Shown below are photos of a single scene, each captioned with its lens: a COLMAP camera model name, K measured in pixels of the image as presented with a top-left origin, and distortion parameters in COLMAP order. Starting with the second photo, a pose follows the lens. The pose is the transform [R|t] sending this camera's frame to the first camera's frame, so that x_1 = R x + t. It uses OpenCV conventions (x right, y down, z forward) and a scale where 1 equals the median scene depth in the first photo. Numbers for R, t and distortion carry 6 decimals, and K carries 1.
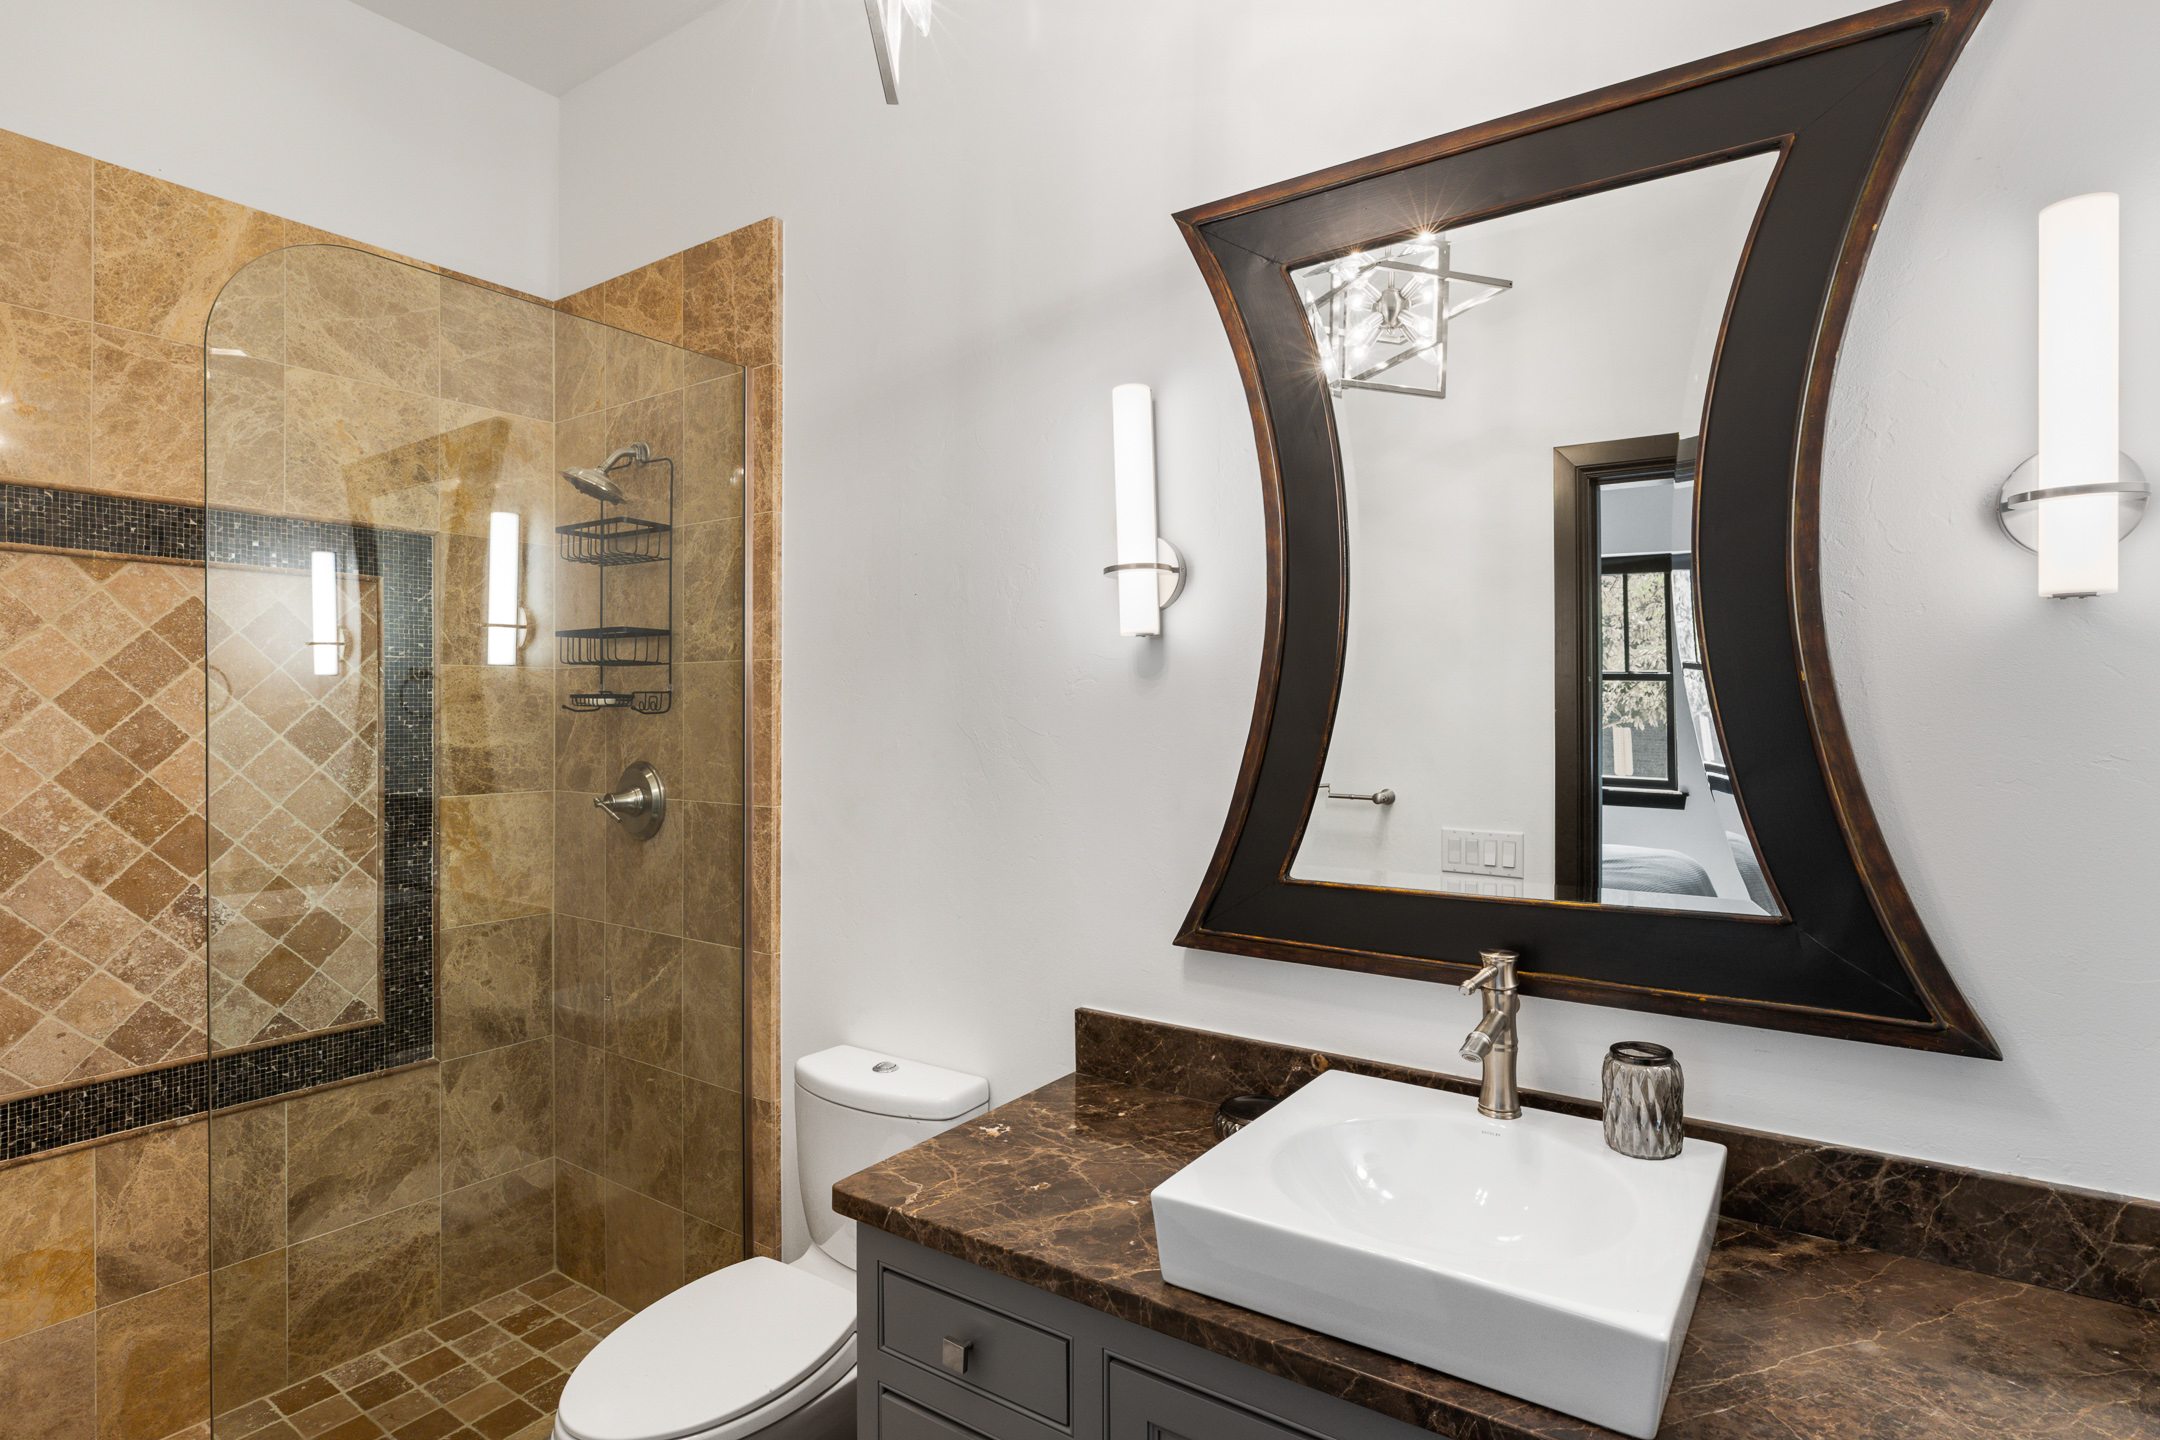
lens RADIAL K [[1157.4, 0, 1078.8], [0, 1157.4, 716.7], [0, 0, 1]] dist [-0.000967, -0.000716]
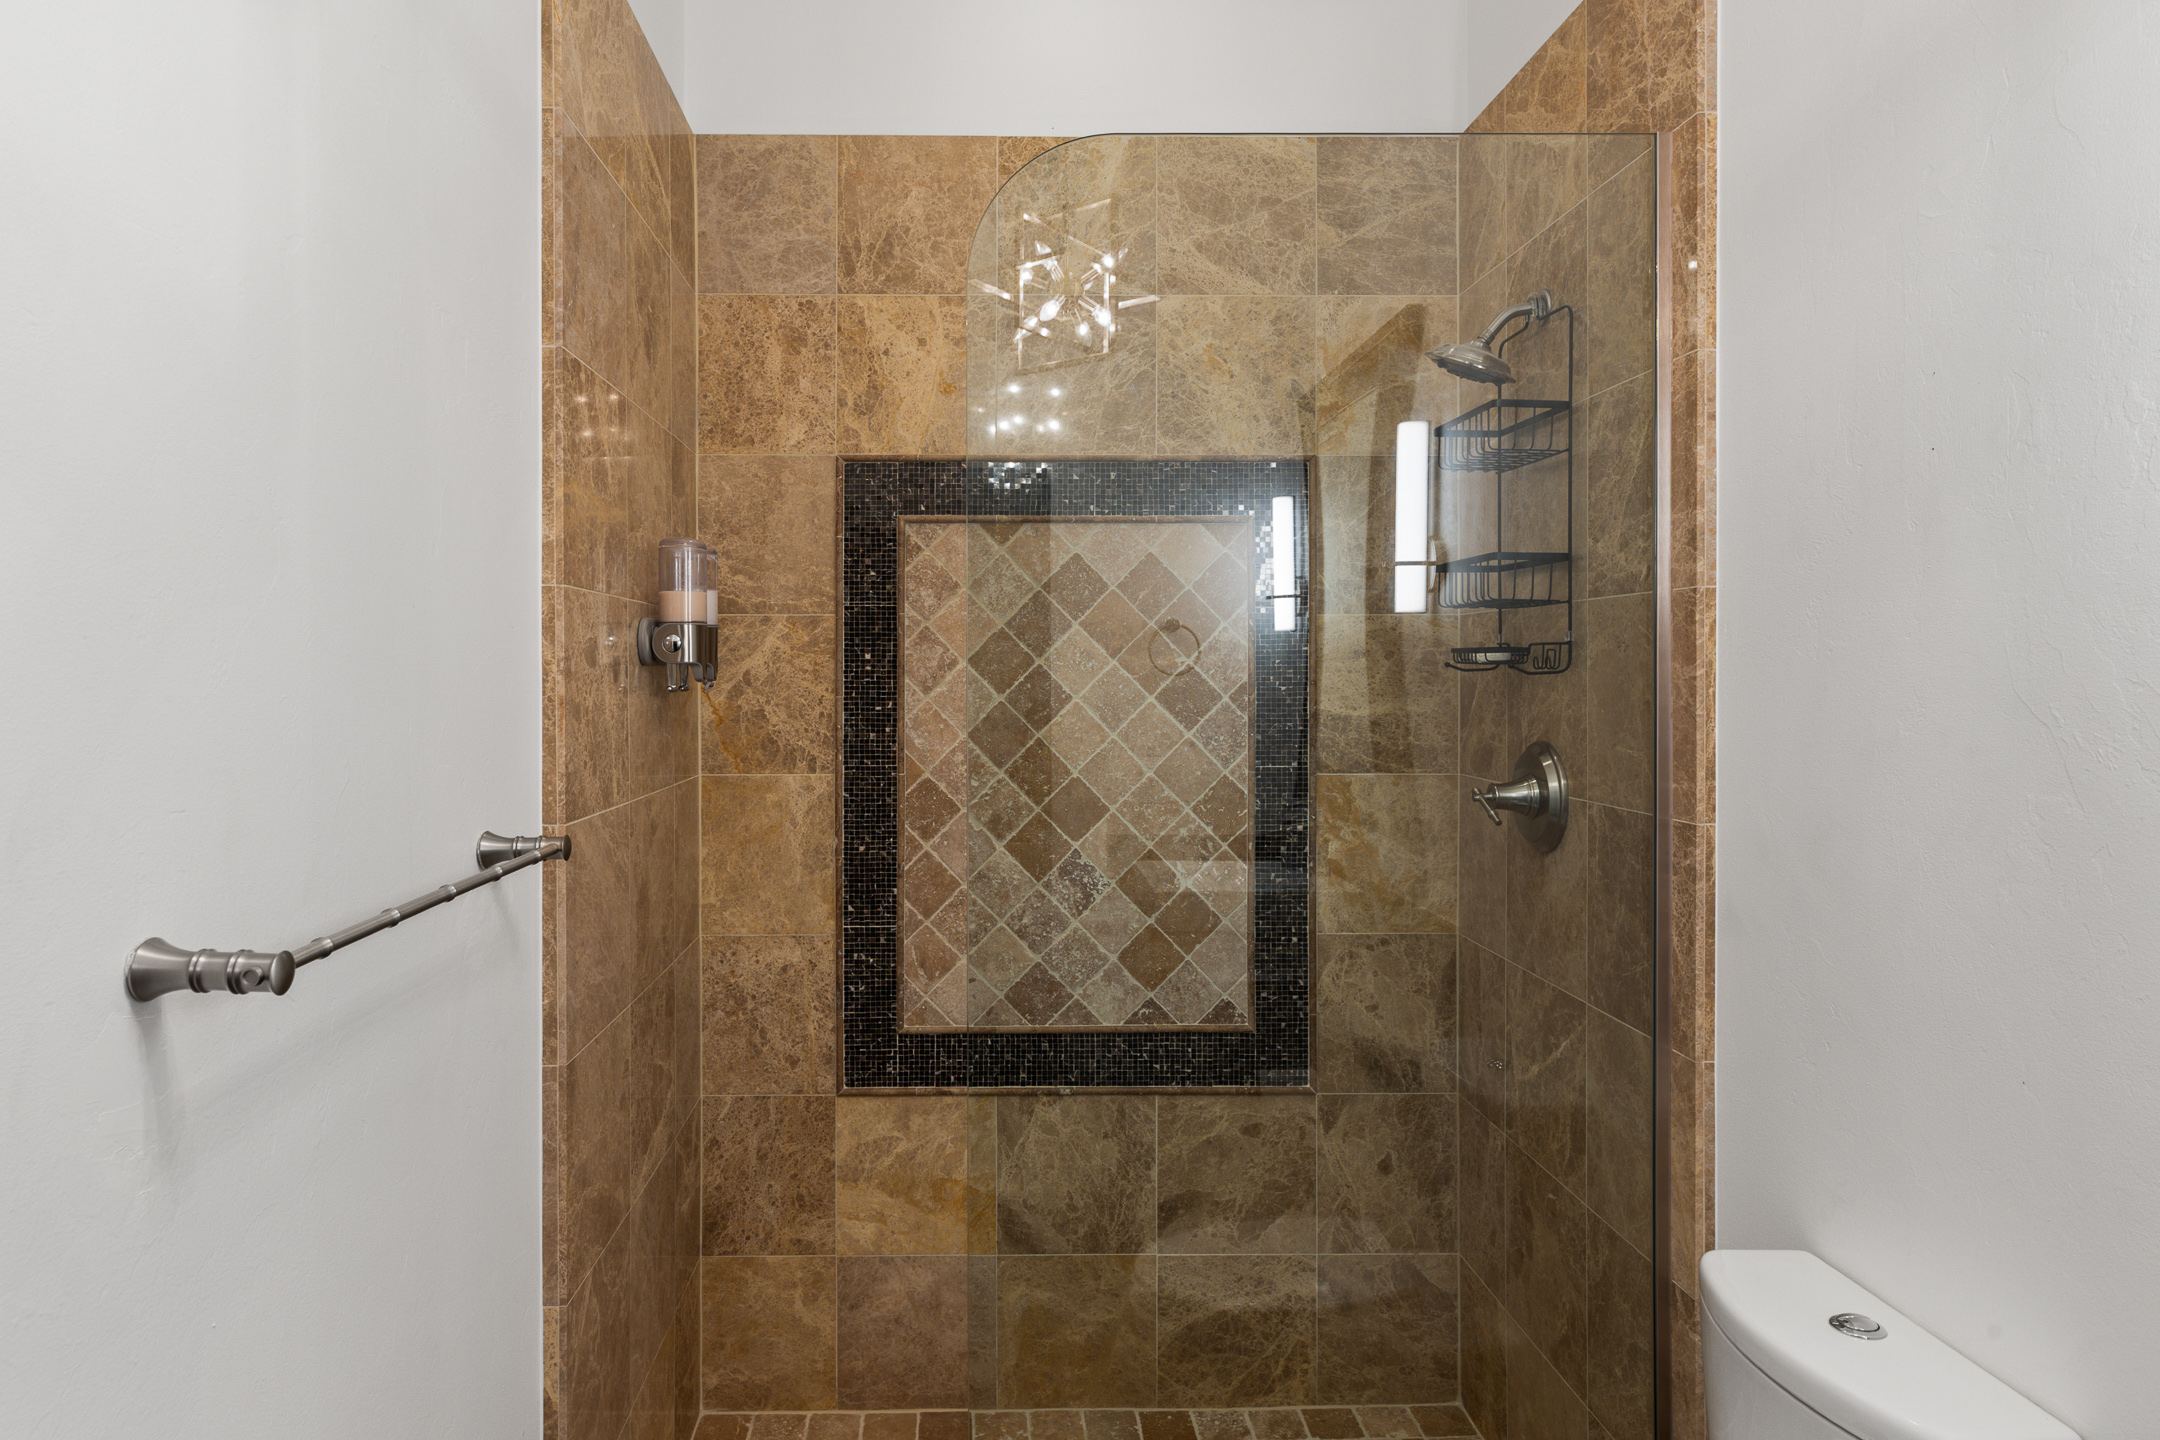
lens RADIAL K [[1297.9, 0, 1083.3], [0, 1297.9, 664.5], [0, 0, 1]] dist [0.003246, -0.000445]
pose [[0.580612, -0.004415, -0.814168, 0.112504], [-0.002525, 0.999971, -0.007224, -0.001960], [0.814176, 0.006250, 0.580584, 0.325109]]
